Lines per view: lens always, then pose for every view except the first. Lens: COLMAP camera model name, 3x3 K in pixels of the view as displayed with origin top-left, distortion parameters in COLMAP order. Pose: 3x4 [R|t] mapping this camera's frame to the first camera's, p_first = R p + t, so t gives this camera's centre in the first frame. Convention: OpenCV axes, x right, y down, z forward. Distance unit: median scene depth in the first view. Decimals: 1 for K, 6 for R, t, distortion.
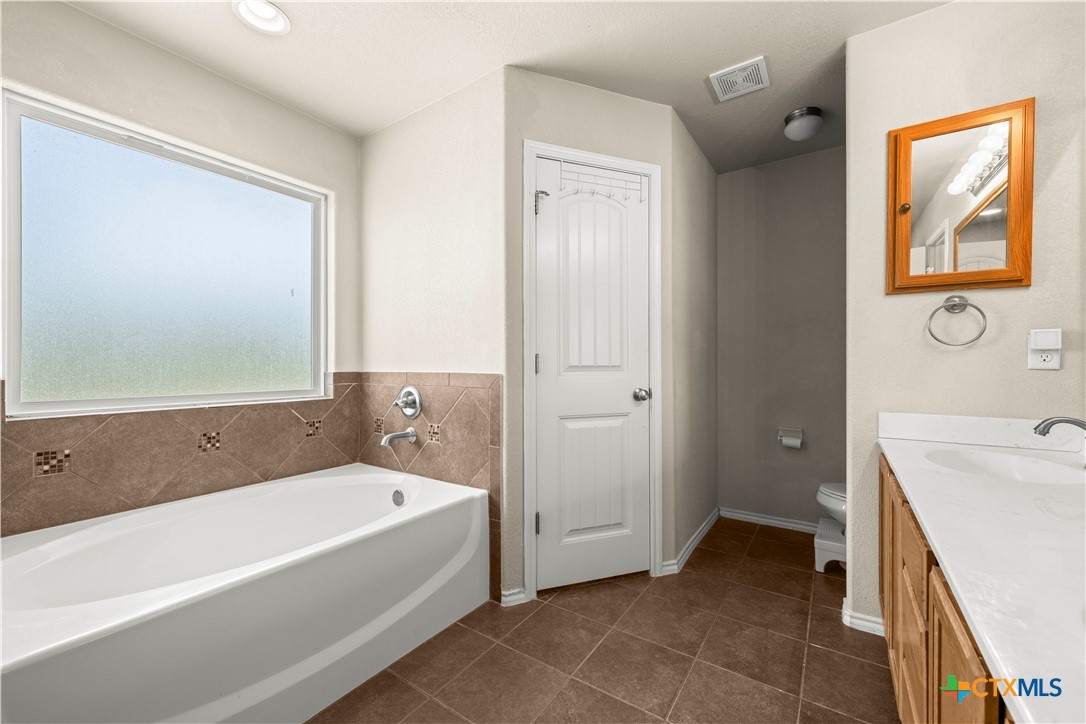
lens RADIAL K [[427.8, 0, 547.8], [0, 427.8, 365.5], [0, 0, 1]] dist [0.000557, -0.001243]
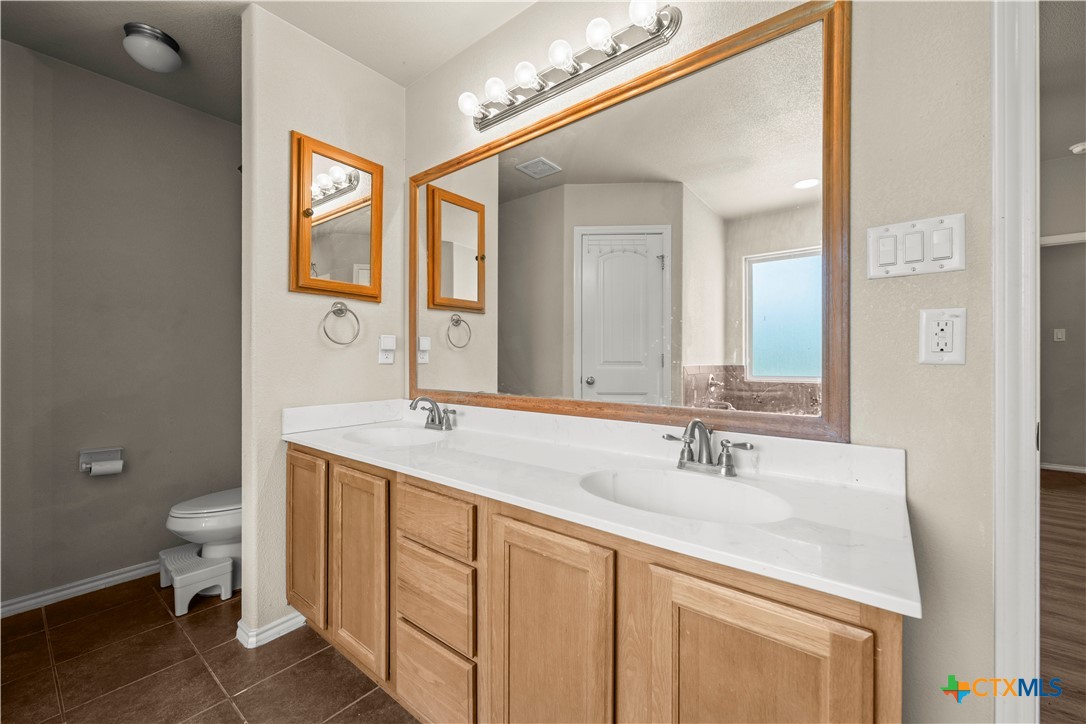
lens RADIAL K [[427.8, 0, 547.1], [0, 427.8, 358.7], [0, 0, 1]] dist [0.000557, -0.001243]
pose [[0.065313, -0.001461, 0.997864, -0.166453], [0.004057, 0.999991, 0.001199, -0.005145], [-0.997857, 0.003970, 0.065319, 0.313556]]
